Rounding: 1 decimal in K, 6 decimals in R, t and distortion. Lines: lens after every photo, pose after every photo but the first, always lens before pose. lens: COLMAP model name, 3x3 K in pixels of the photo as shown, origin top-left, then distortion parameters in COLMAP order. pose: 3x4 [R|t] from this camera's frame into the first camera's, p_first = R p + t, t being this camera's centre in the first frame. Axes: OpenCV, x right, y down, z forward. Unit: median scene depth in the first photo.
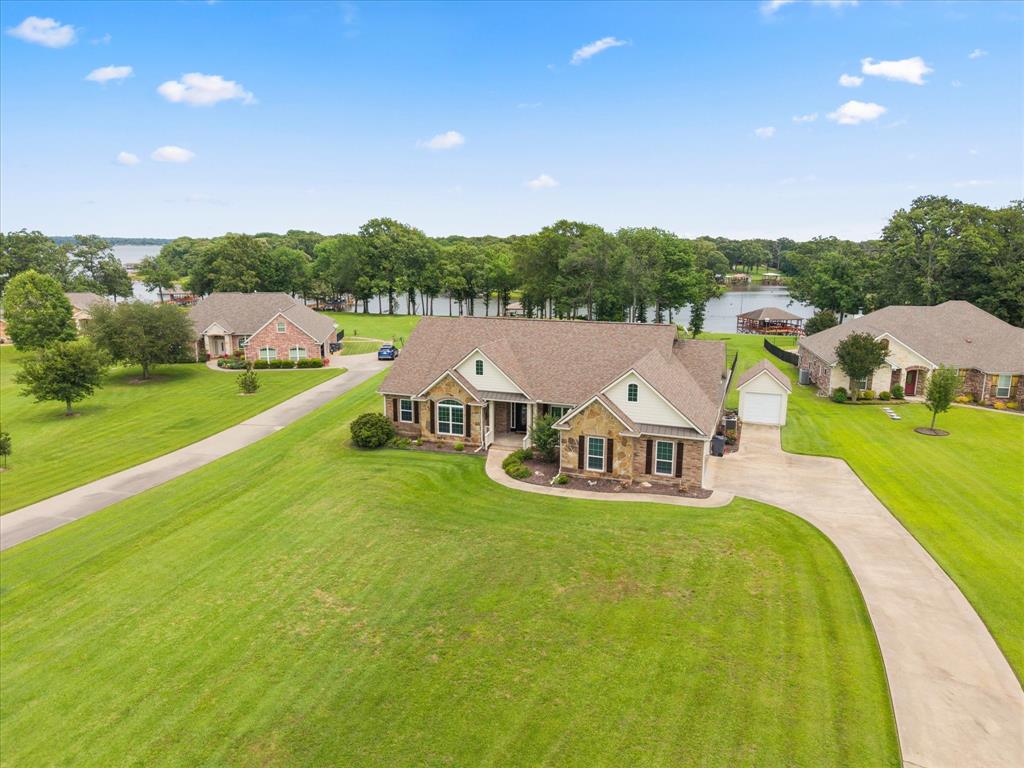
lens RADIAL K [[690.8, 0, 510.2], [0, 690.8, 378.4], [0, 0, 1]] dist [0.008576, -0.020010]
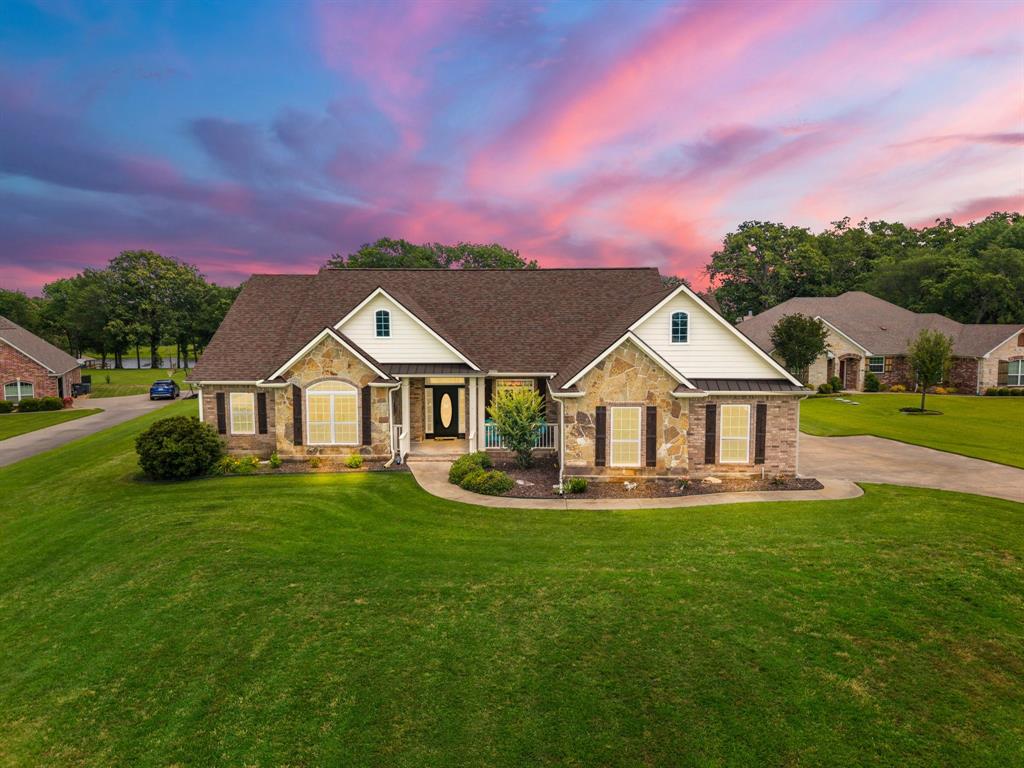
lens RADIAL K [[690.8, 0, 510.2], [0, 690.8, 394.5], [0, 0, 1]] dist [0.008576, -0.020010]
pose [[0.947206, -0.037845, 0.318383, -0.130895], [0.067459, 0.994305, -0.082503, 0.100177], [-0.313447, 0.099625, 0.944365, 0.414604]]
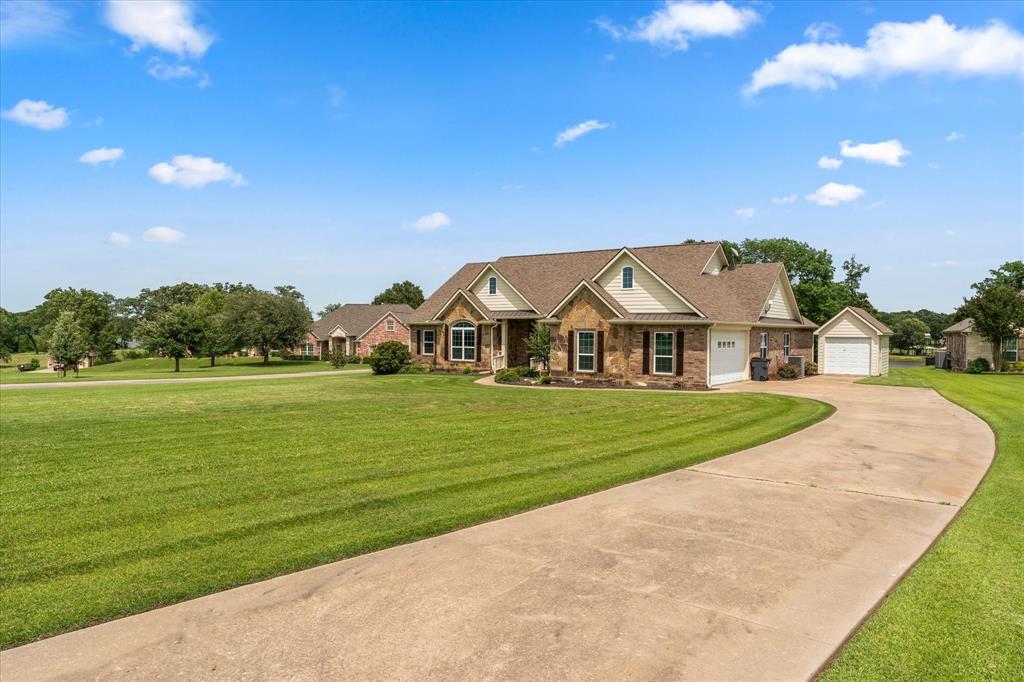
lens RADIAL K [[674.6, 0, 514.3], [0, 674.6, 340.8], [0, 0, 1]] dist [0.012706, 0.005591]
pose [[0.964946, 0.006734, -0.262364, 0.223282], [-0.053331, 0.983845, -0.170894, 0.211733], [0.256974, 0.178896, 0.949716, 0.154262]]
